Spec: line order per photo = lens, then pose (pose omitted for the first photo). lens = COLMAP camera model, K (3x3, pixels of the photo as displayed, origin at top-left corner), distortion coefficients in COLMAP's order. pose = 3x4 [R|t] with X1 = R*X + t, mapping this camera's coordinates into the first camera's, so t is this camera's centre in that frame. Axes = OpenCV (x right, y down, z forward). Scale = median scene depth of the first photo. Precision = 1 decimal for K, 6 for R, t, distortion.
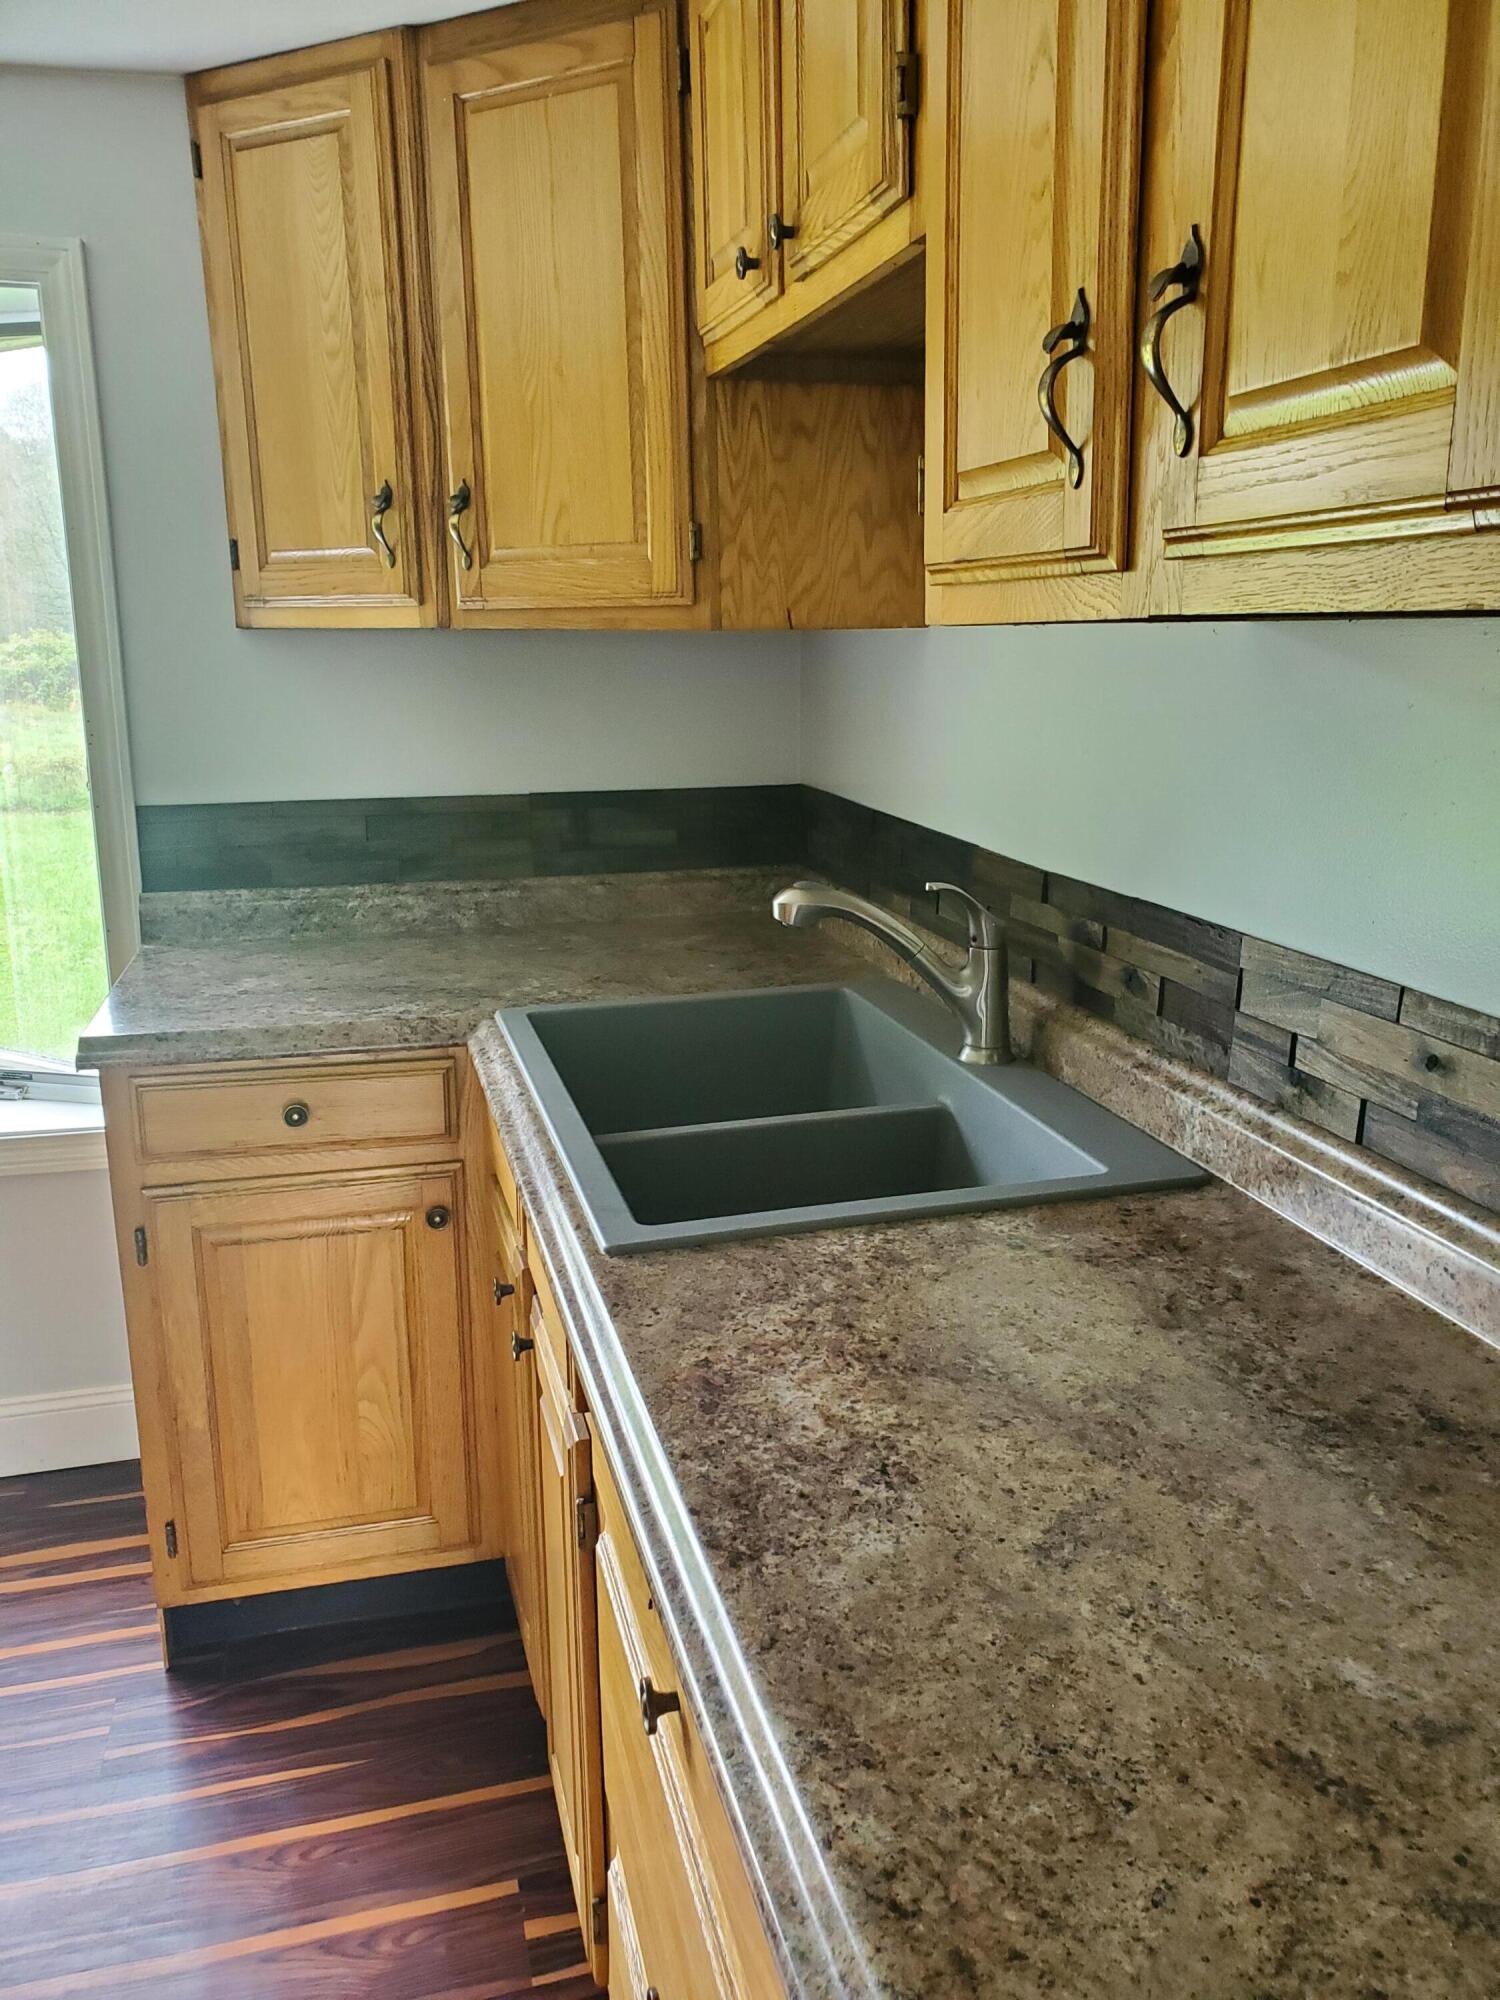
lens RADIAL K [[1733.6, 0, 750.0], [0, 1733.6, 1000.0], [0, 0, 1]] dist [0.009204, 0.007096]
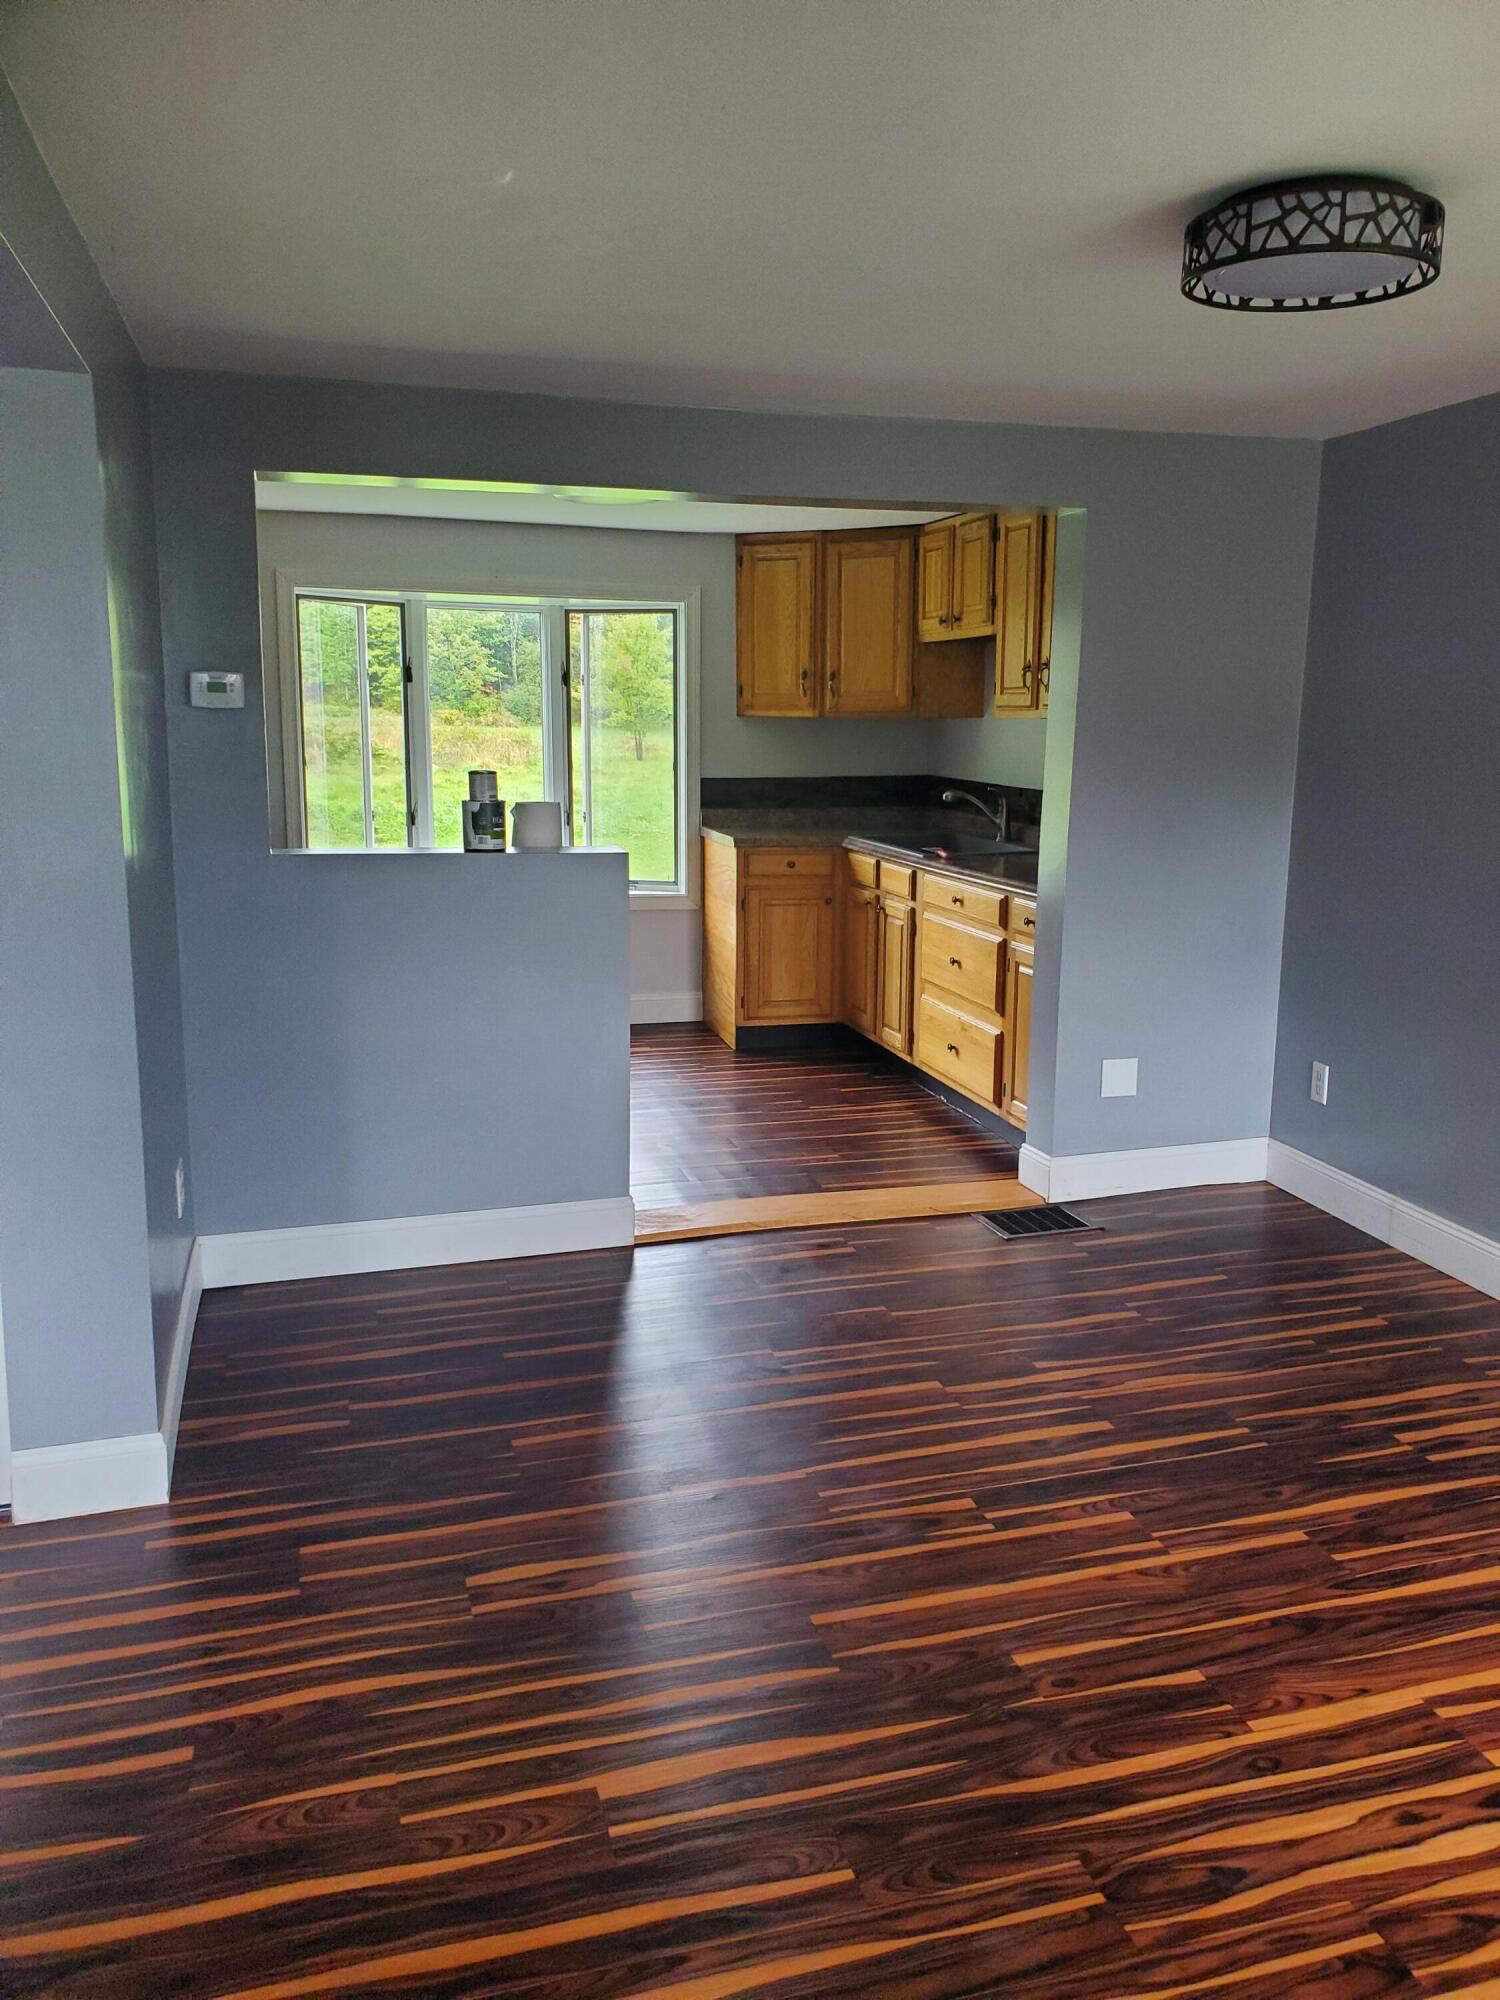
lens RADIAL K [[1509.3, 0, 750.0], [0, 1509.3, 1000.0], [0, 0, 1]] dist [0.009938, 0.002011]
pose [[0.999909, 0.012086, -0.006063, -0.311192], [-0.012216, 0.999683, -0.022014, 0.375137], [0.005795, 0.022086, 0.999739, -1.798723]]
